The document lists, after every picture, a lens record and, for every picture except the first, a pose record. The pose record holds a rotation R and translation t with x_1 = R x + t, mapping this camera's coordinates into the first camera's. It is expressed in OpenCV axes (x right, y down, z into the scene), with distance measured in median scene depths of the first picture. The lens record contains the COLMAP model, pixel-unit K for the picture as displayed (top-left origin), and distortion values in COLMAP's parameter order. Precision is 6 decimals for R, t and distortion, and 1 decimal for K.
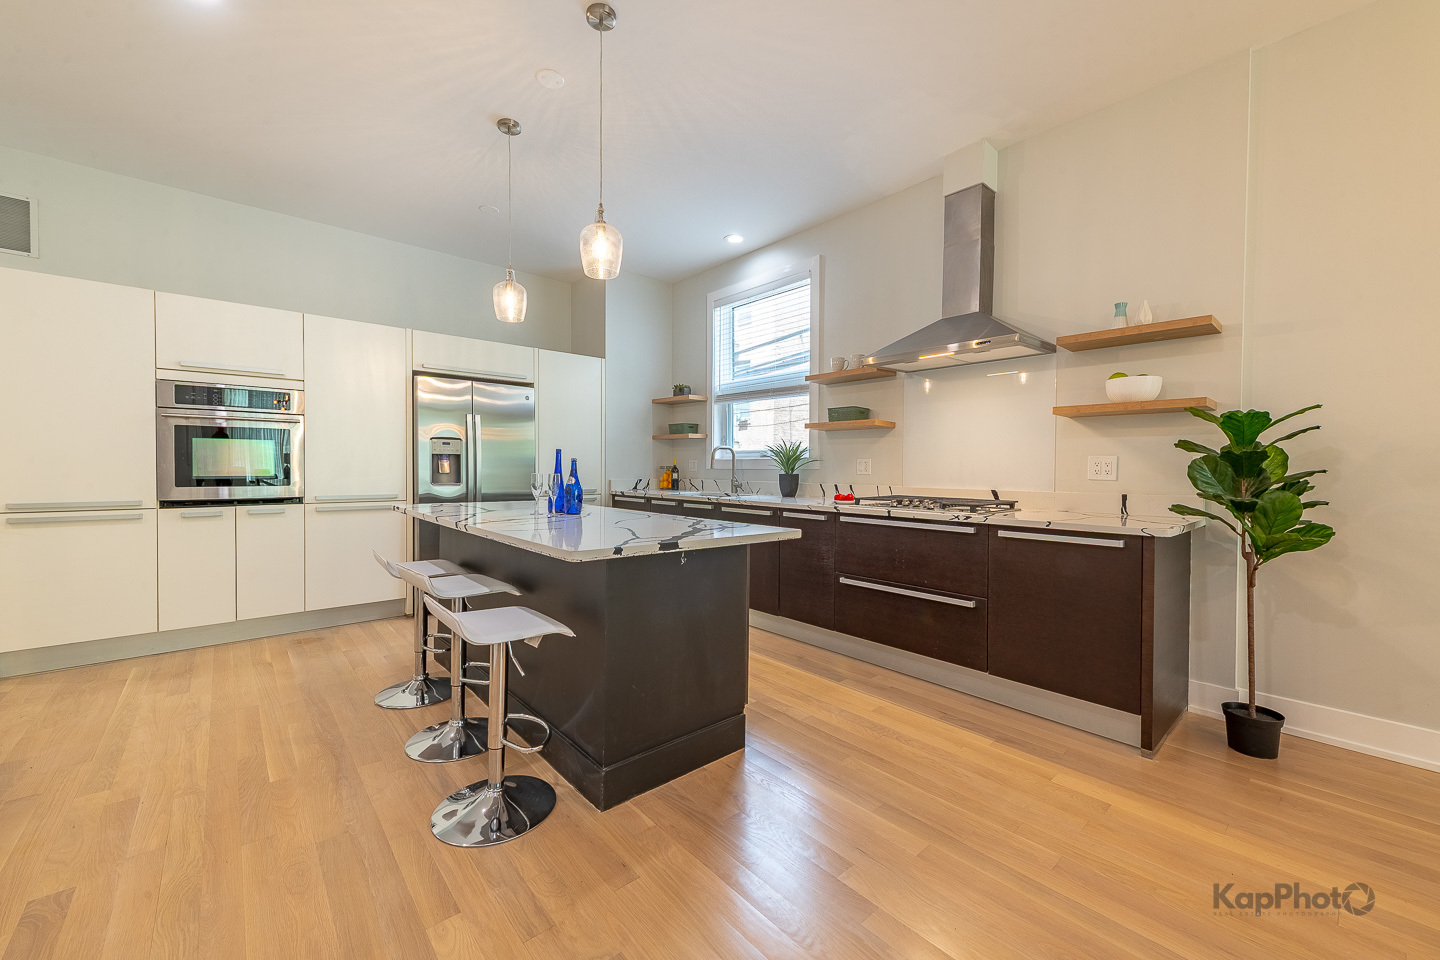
lens RADIAL K [[571.9, 0, 704.0], [0, 571.9, 477.7], [0, 0, 1]] dist [0.012195, -0.003943]
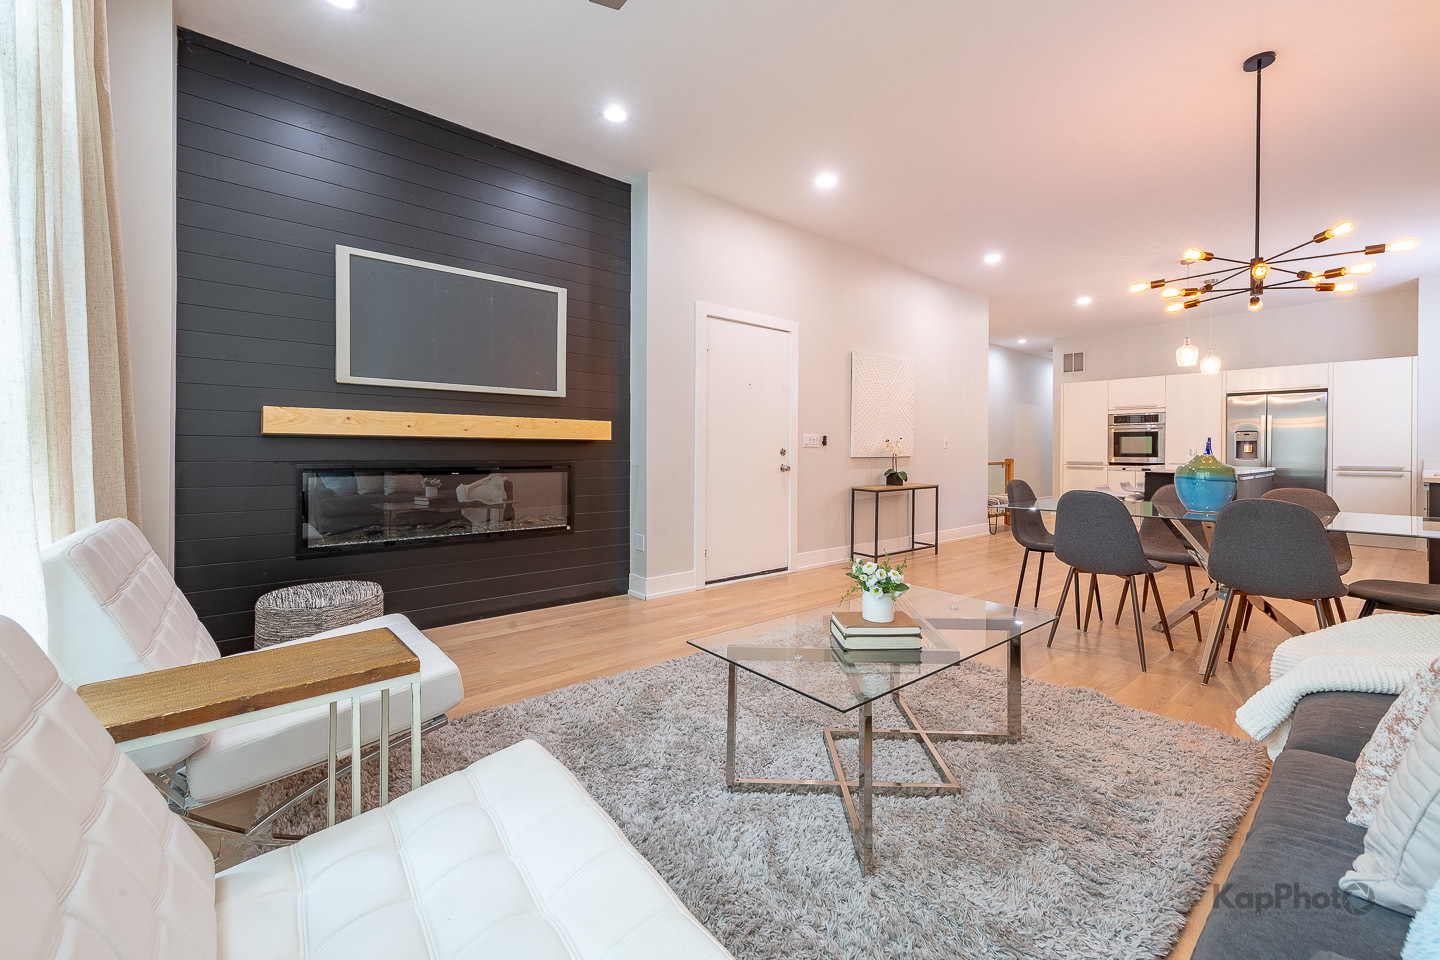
lens RADIAL K [[571.9, 0, 743.3], [0, 571.9, 452.1], [0, 0, 1]] dist [0.012195, -0.003943]
pose [[0.027441, -0.004342, -0.999614, 1.438897], [-0.023607, 0.999709, -0.004990, 0.043218], [0.999345, 0.023735, 0.027331, -0.628086]]
